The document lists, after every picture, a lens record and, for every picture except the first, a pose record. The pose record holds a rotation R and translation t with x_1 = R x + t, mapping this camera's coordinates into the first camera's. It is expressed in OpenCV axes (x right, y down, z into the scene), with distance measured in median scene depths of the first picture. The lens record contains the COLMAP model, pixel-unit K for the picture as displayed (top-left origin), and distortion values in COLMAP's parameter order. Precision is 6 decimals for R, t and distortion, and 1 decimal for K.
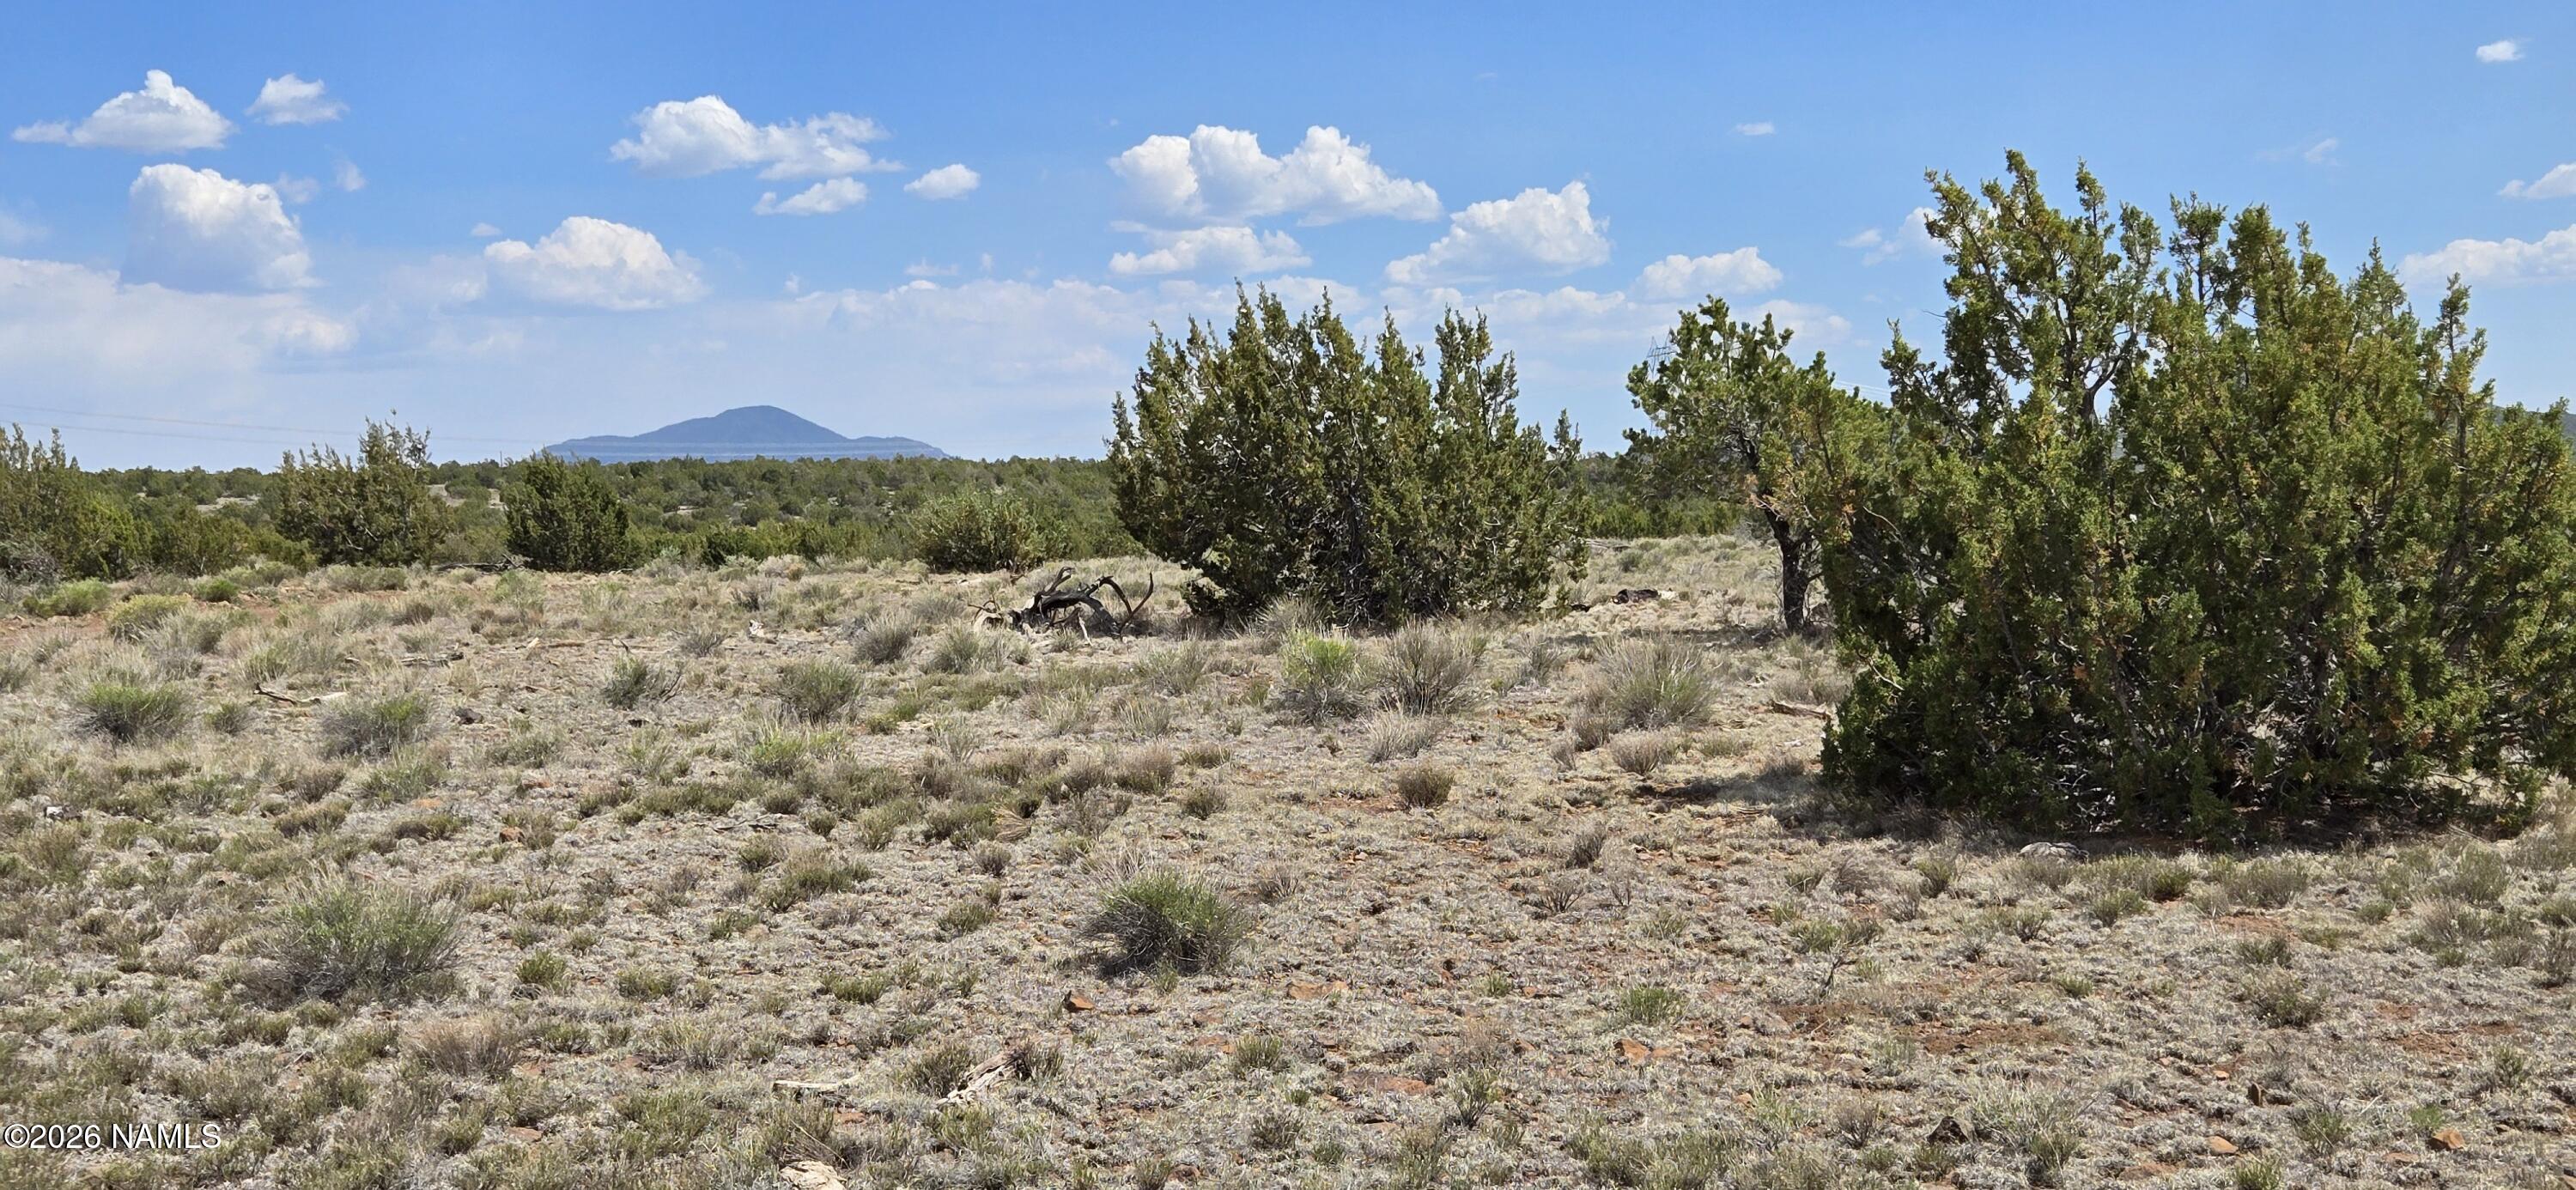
lens RADIAL K [[3413.3, 0, 1284.6], [0, 3413.3, 586.1], [0, 0, 1]] dist [0.078764, 0.000000]
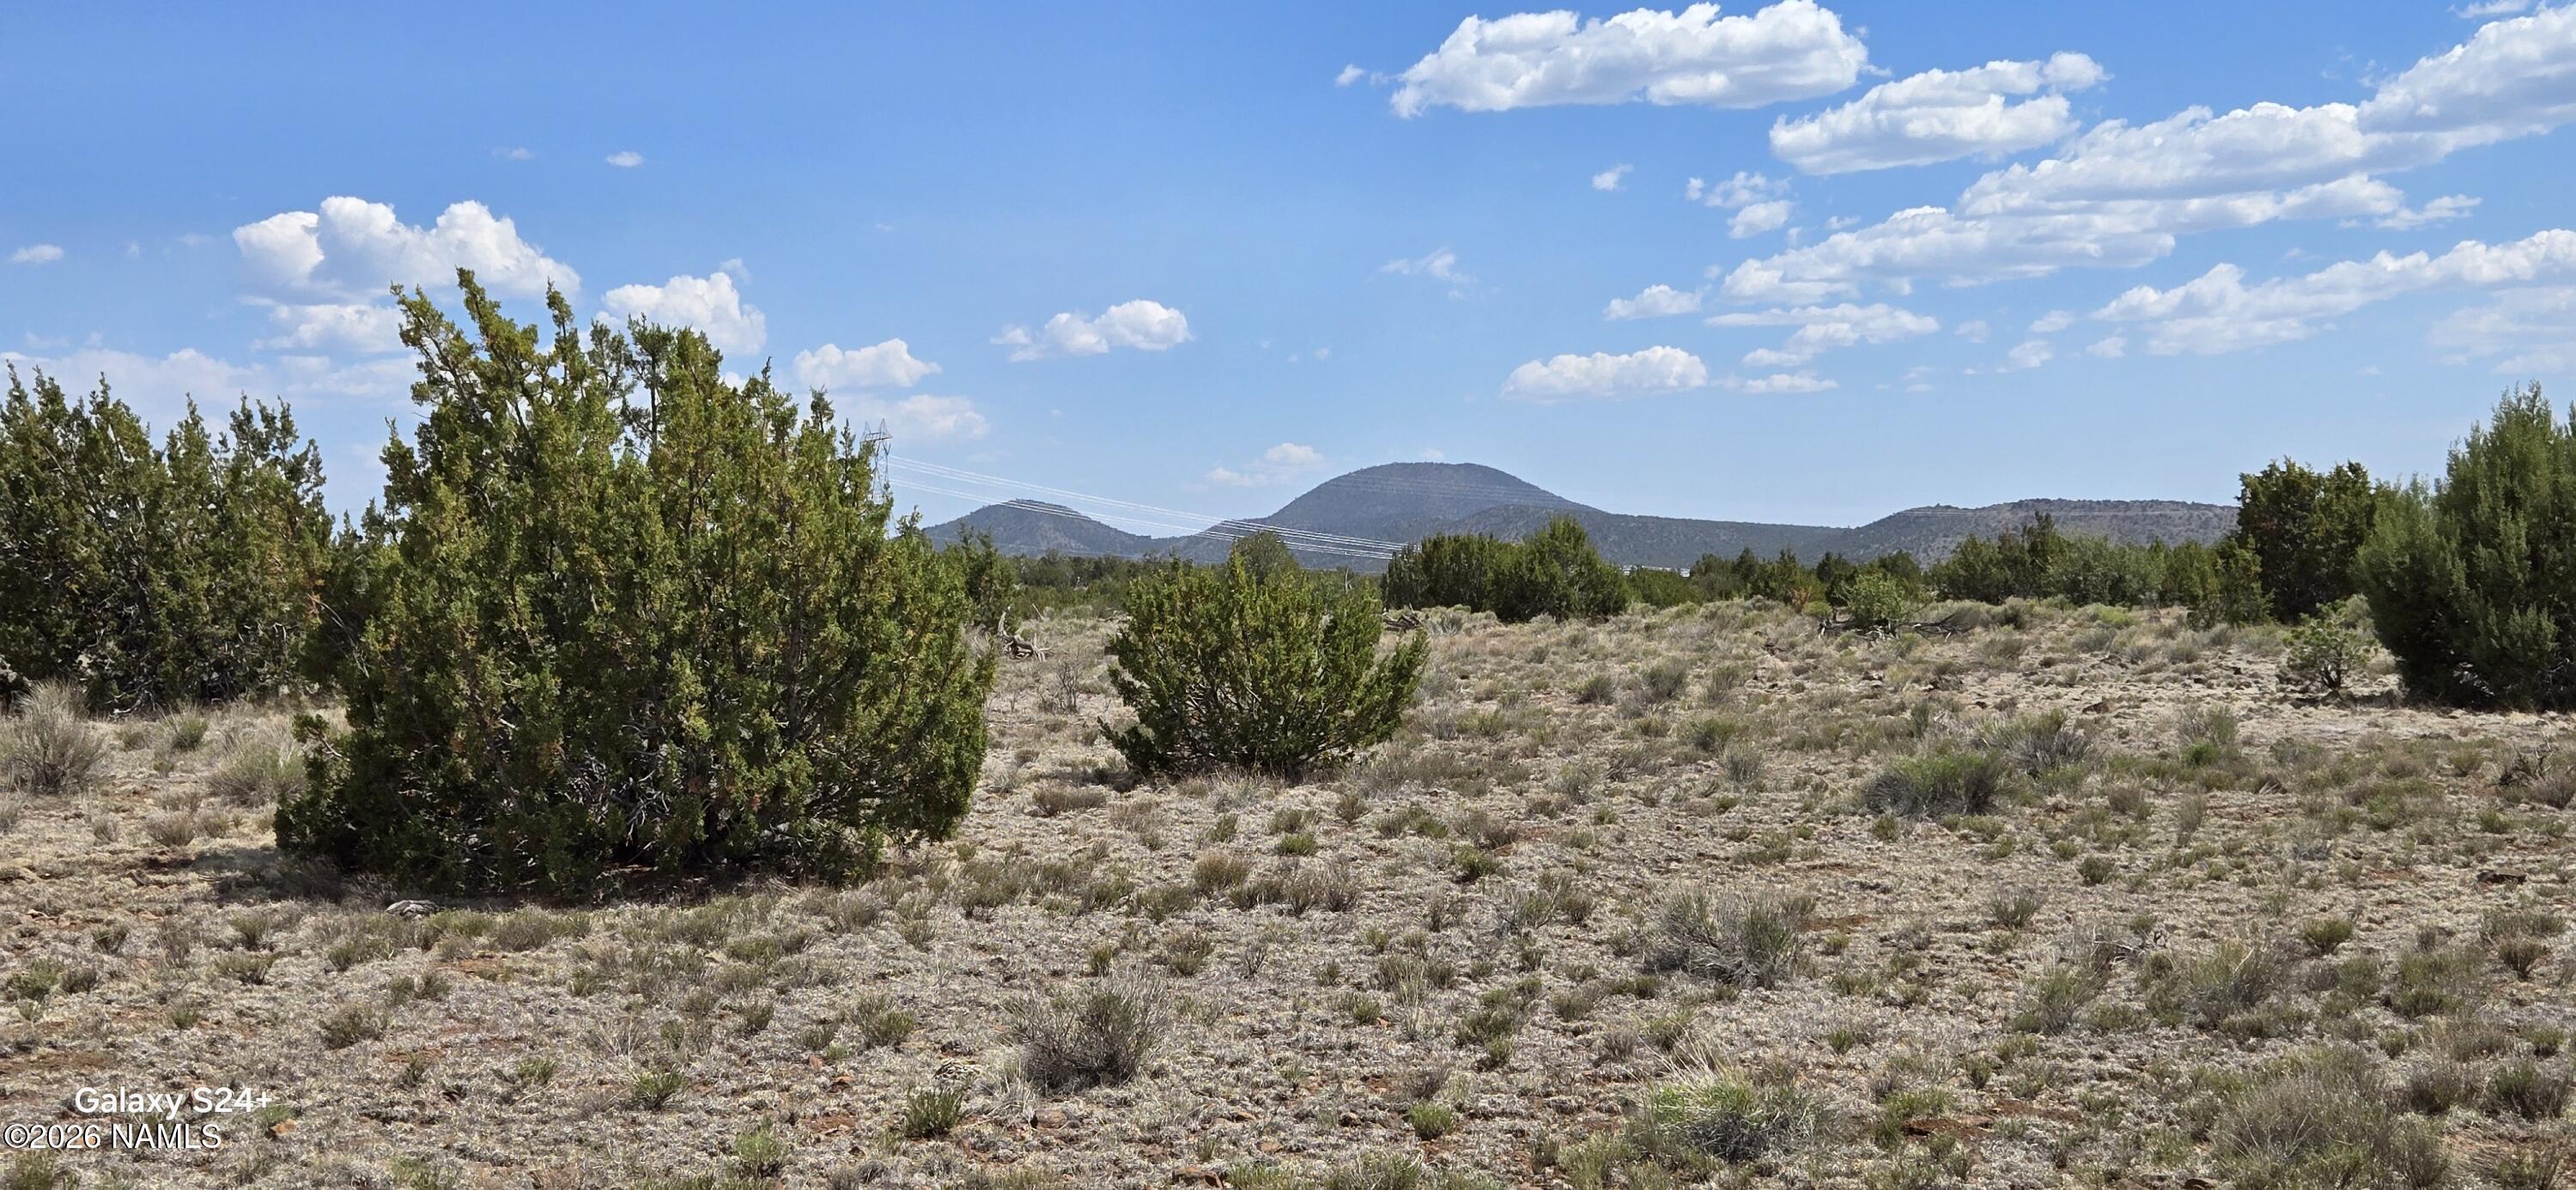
lens RADIAL K [[3413.3, 0, 1289.3], [0, 3413.3, 567.4], [0, 0, 1]] dist [0.078764, 0.000000]
pose [[0.969670, 0.010044, 0.244212, 0.102534], [-0.002211, 0.999475, -0.032327, 0.001402], [-0.244409, 0.030807, 0.969183, -0.061808]]
